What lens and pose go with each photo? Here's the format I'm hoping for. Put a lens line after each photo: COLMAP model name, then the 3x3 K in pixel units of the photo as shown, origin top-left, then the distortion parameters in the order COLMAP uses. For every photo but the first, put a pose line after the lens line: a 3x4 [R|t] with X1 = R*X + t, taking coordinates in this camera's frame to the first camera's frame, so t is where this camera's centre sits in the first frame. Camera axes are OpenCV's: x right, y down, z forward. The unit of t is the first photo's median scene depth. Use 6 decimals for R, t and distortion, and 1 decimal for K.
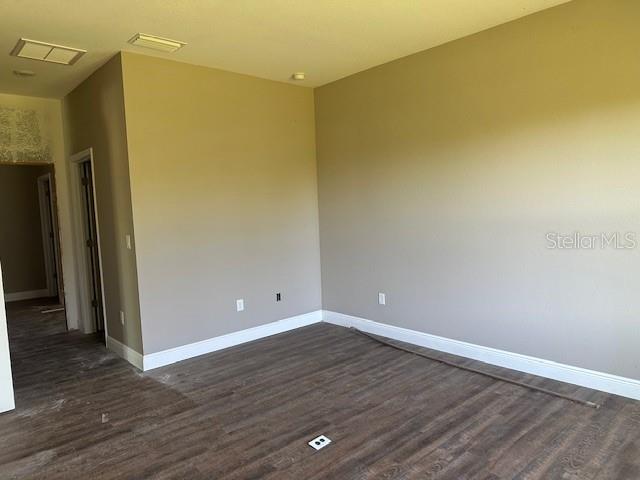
lens RADIAL K [[450.5, 0, 321.0], [0, 450.5, 240.1], [0, 0, 1]] dist [0.011168, 0.000251]
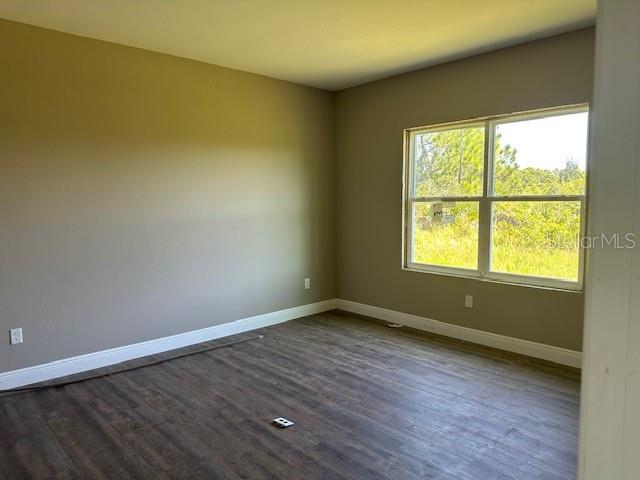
lens RADIAL K [[450.5, 0, 320.7], [0, 450.5, 240.2], [0, 0, 1]] dist [0.011168, 0.000251]
pose [[-0.001626, -0.057406, 0.998350, -0.878769], [0.096808, 0.993653, 0.057294, -0.030210], [-0.995302, 0.096742, 0.003941, 0.722442]]
